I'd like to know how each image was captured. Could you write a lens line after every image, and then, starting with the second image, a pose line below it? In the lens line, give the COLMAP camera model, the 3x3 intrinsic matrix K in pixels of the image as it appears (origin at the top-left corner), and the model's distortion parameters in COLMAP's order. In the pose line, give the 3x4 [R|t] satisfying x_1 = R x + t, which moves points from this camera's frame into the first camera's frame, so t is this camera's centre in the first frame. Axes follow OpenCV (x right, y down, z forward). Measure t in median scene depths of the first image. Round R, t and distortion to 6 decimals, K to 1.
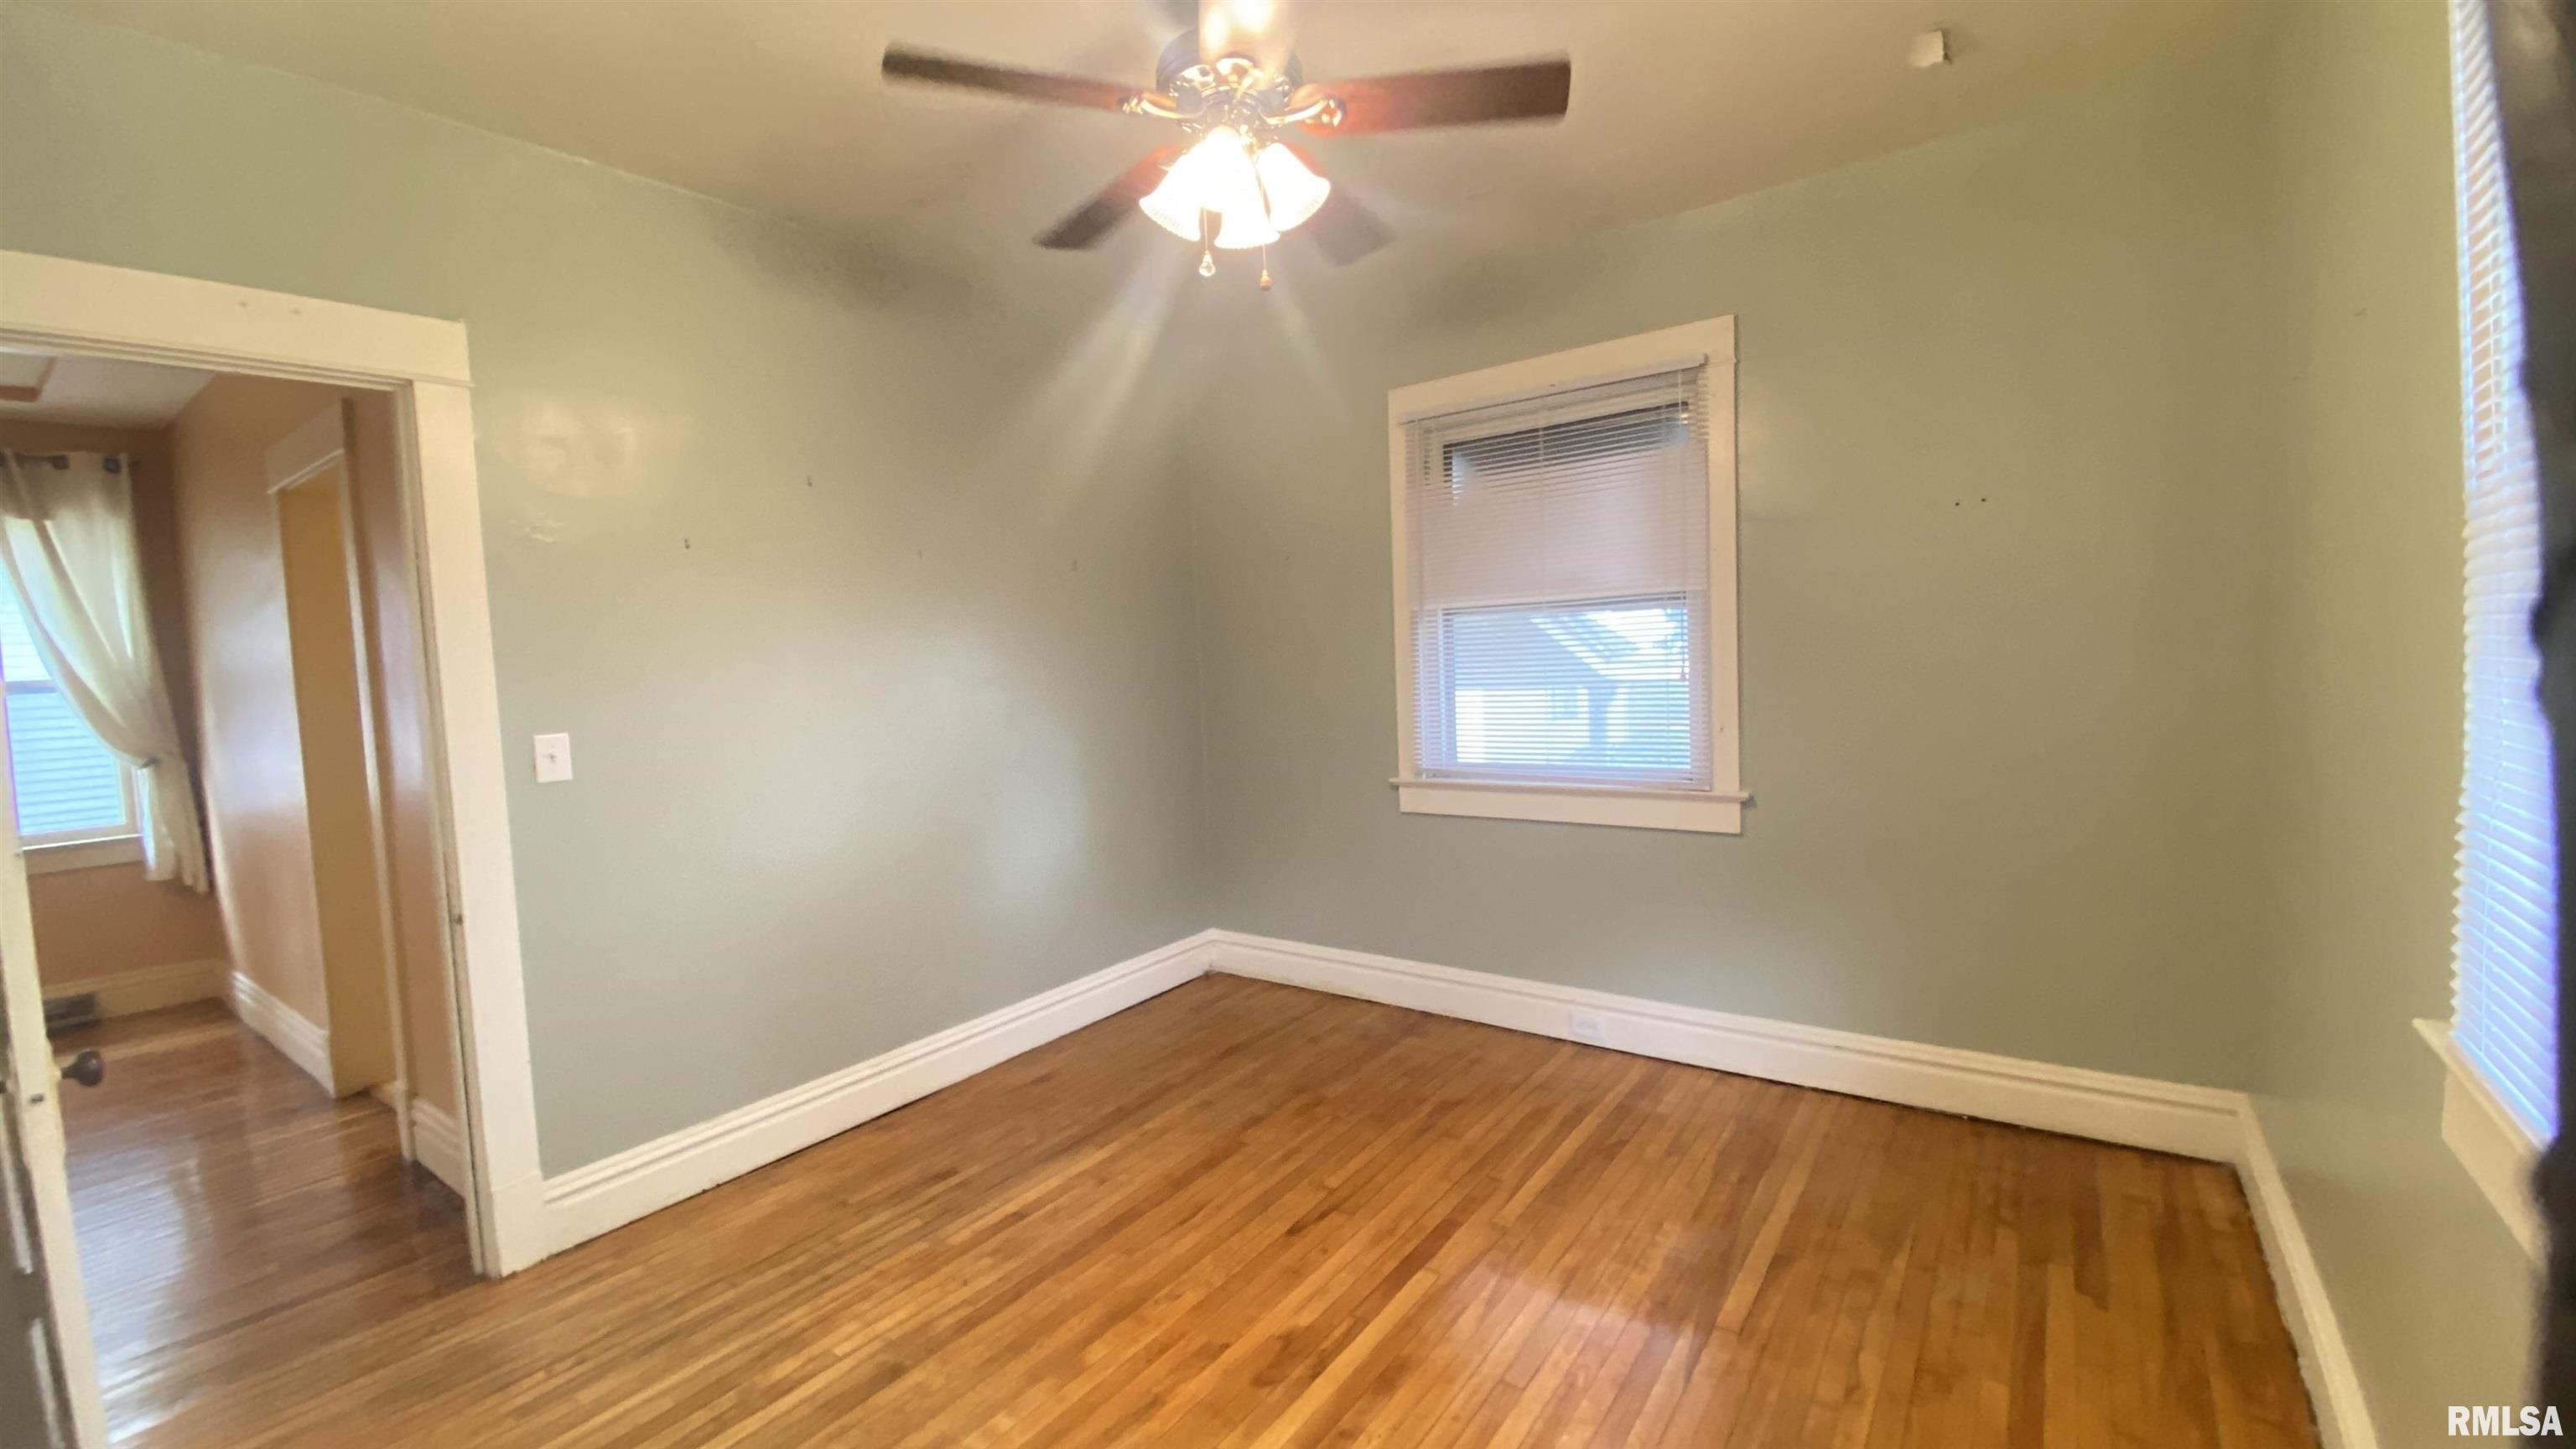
lens RADIAL K [[1015.8, 0, 1280.9], [0, 1015.8, 724.1], [0, 0, 1]] dist [-0.007295, -0.007398]
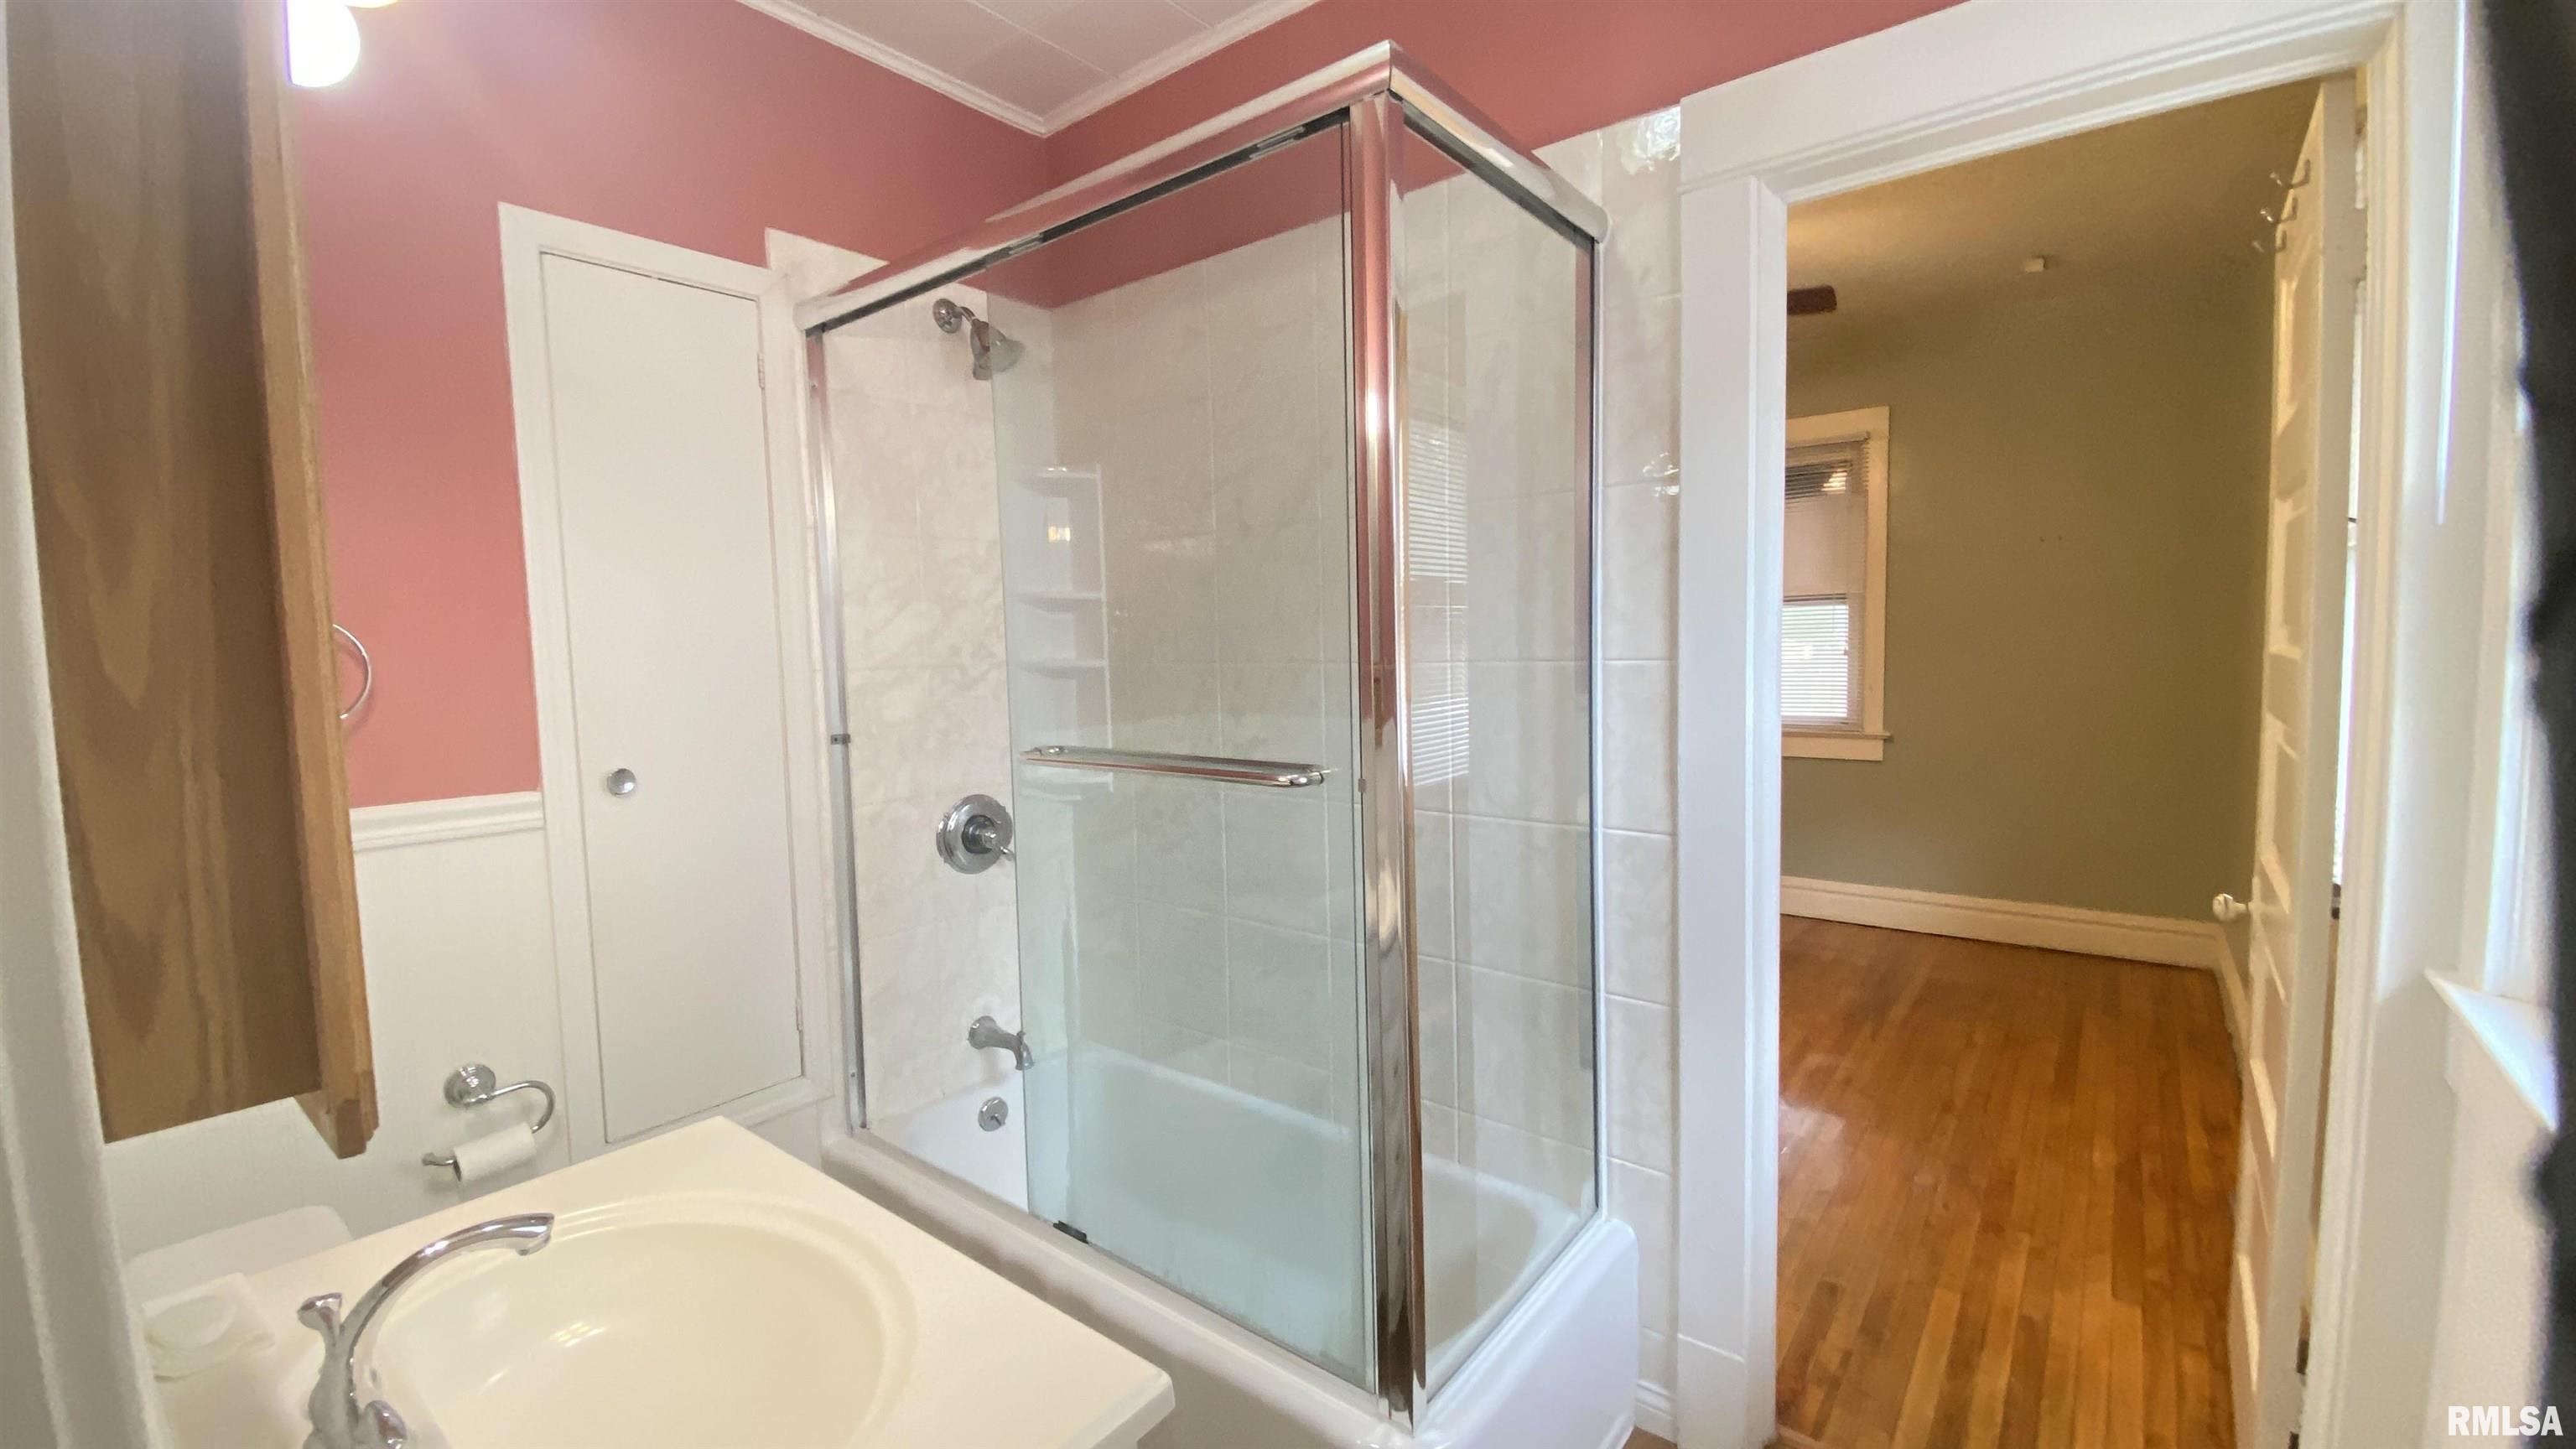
lens RADIAL K [[1015.8, 0, 1294.0], [0, 1015.8, 718.0], [0, 0, 1]] dist [-0.007295, -0.007398]
pose [[0.998886, 0.028462, -0.037635, -0.361082], [-0.028227, 0.999579, 0.006758, 0.063839], [0.037812, -0.005689, 0.999269, -0.519575]]
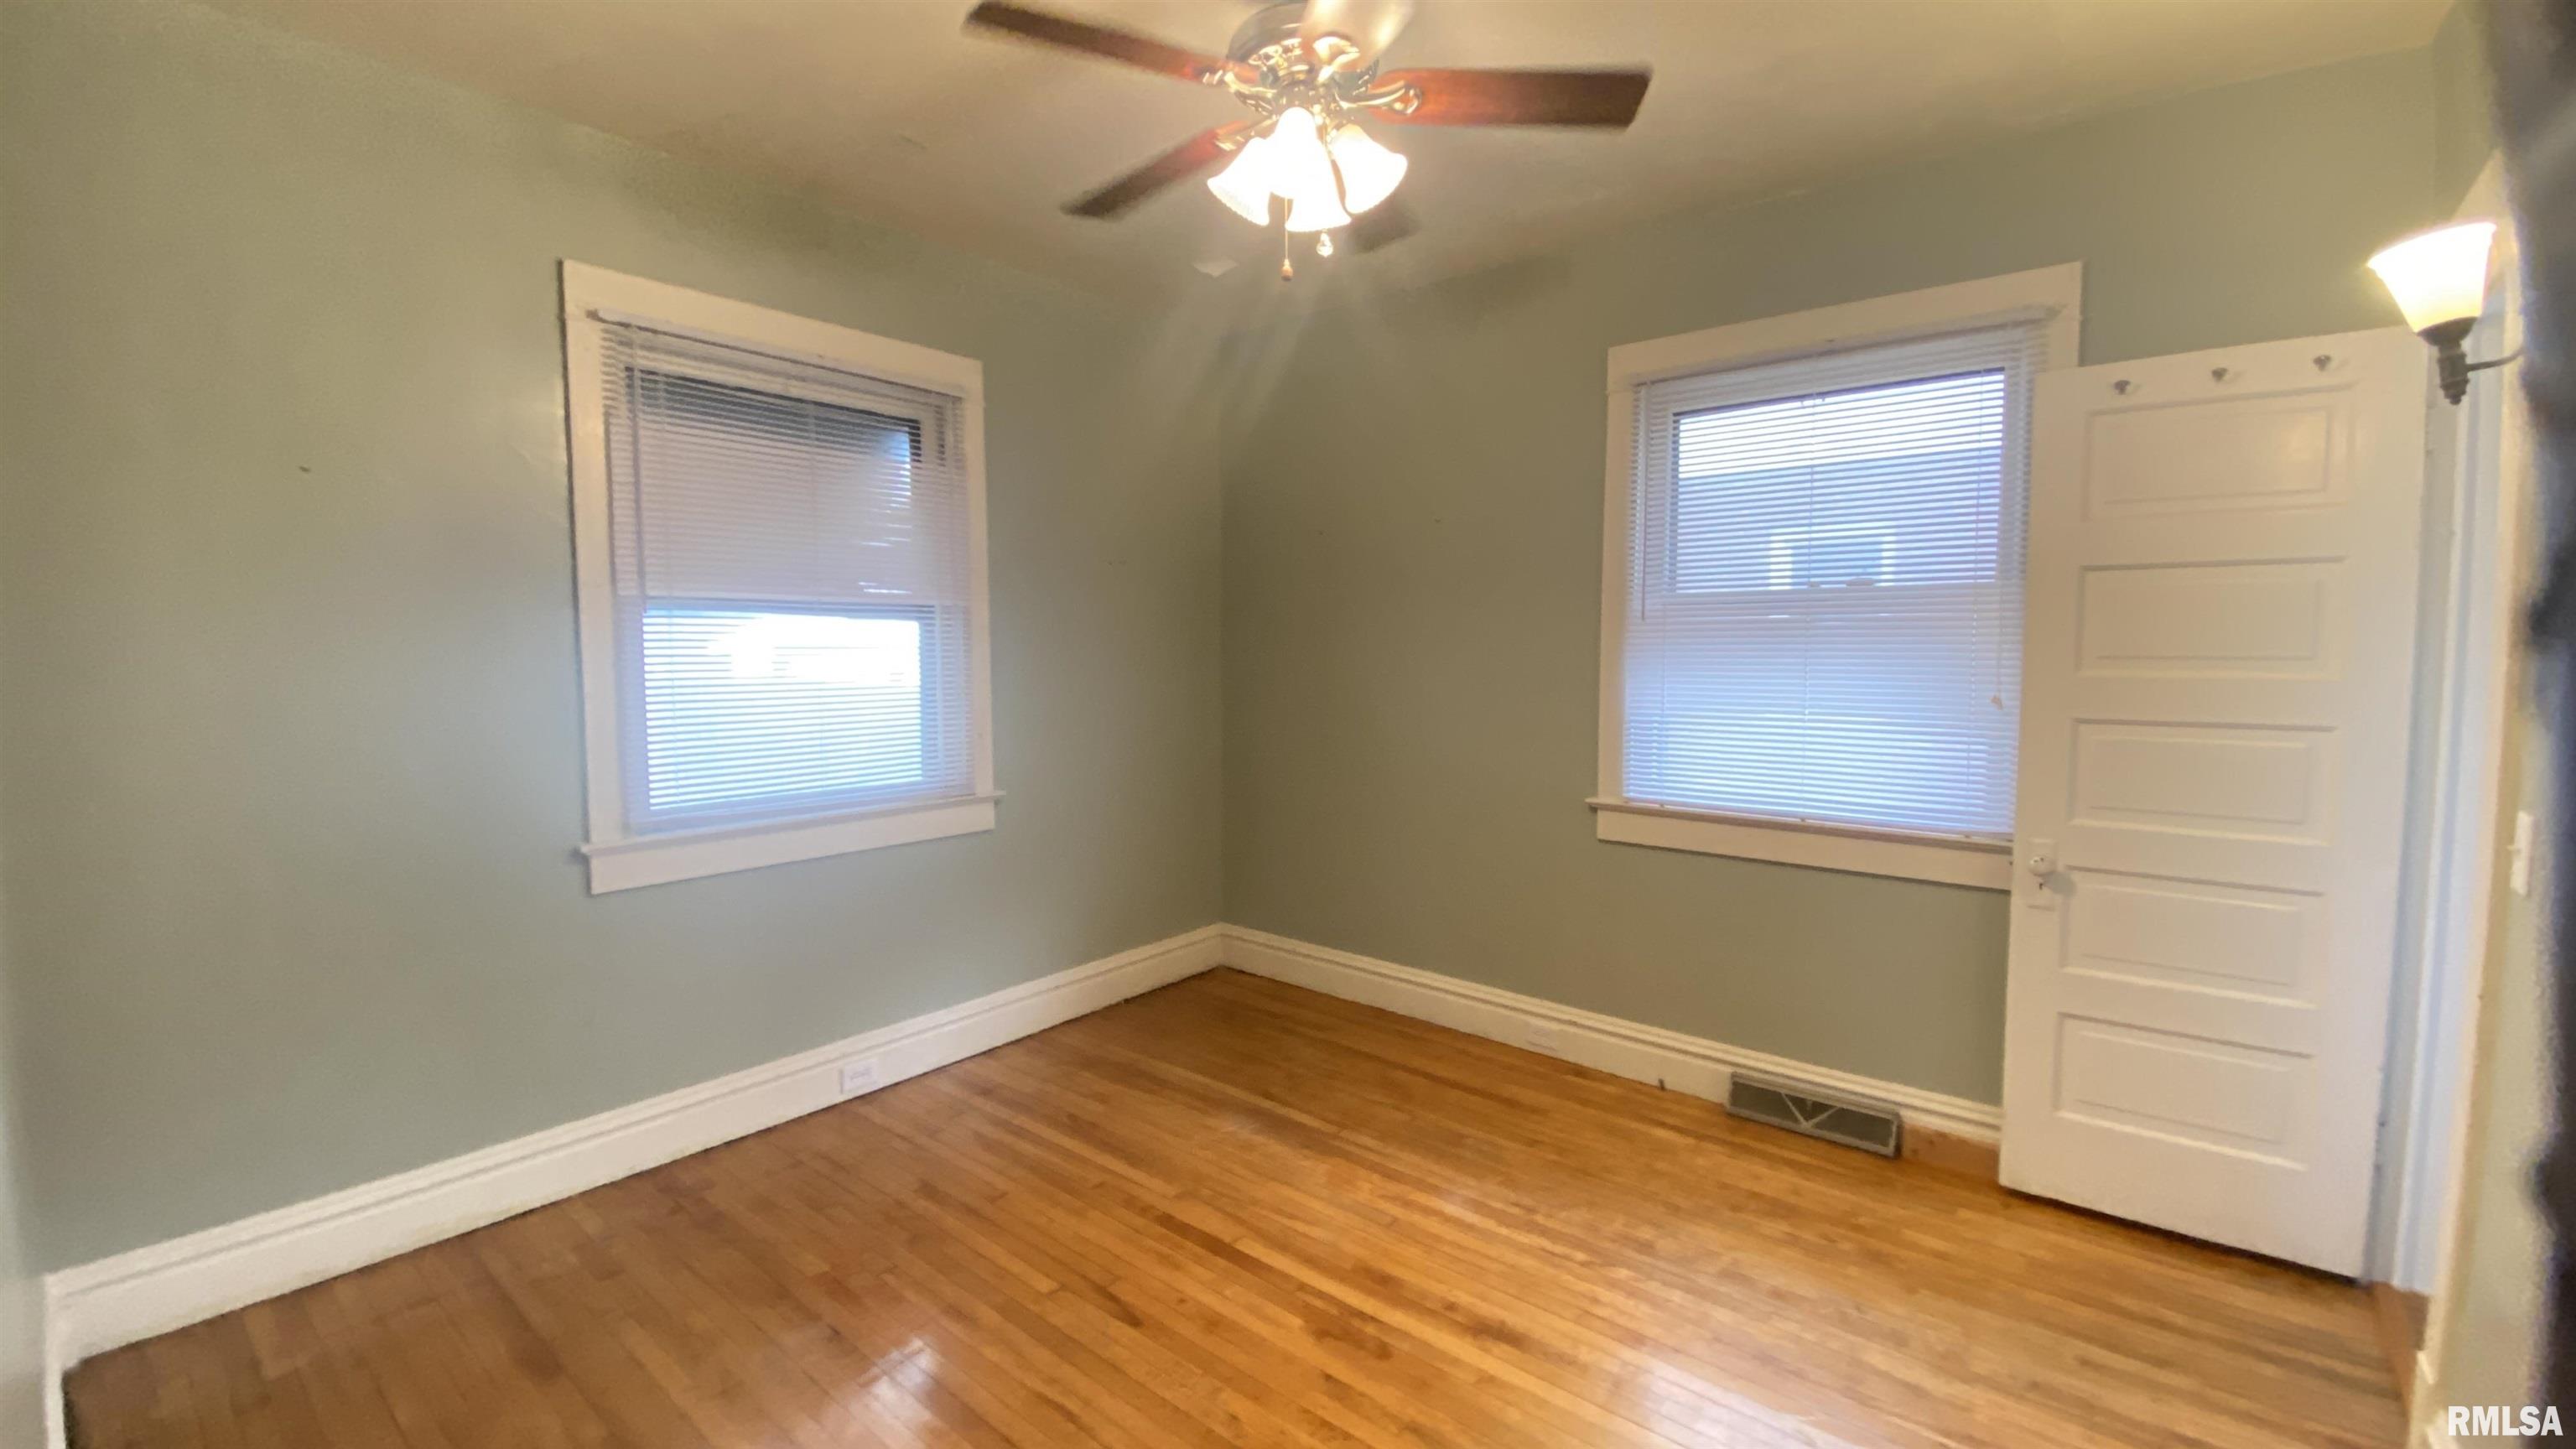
lens RADIAL K [[1015.8, 0, 1295.8], [0, 1015.8, 730.1], [0, 0, 1]] dist [-0.007295, -0.007398]
pose [[0.056687, -0.038696, 0.997642, -0.663318], [0.070598, 0.996903, 0.034656, -0.015226], [-0.995893, 0.068467, 0.059243, 0.633871]]
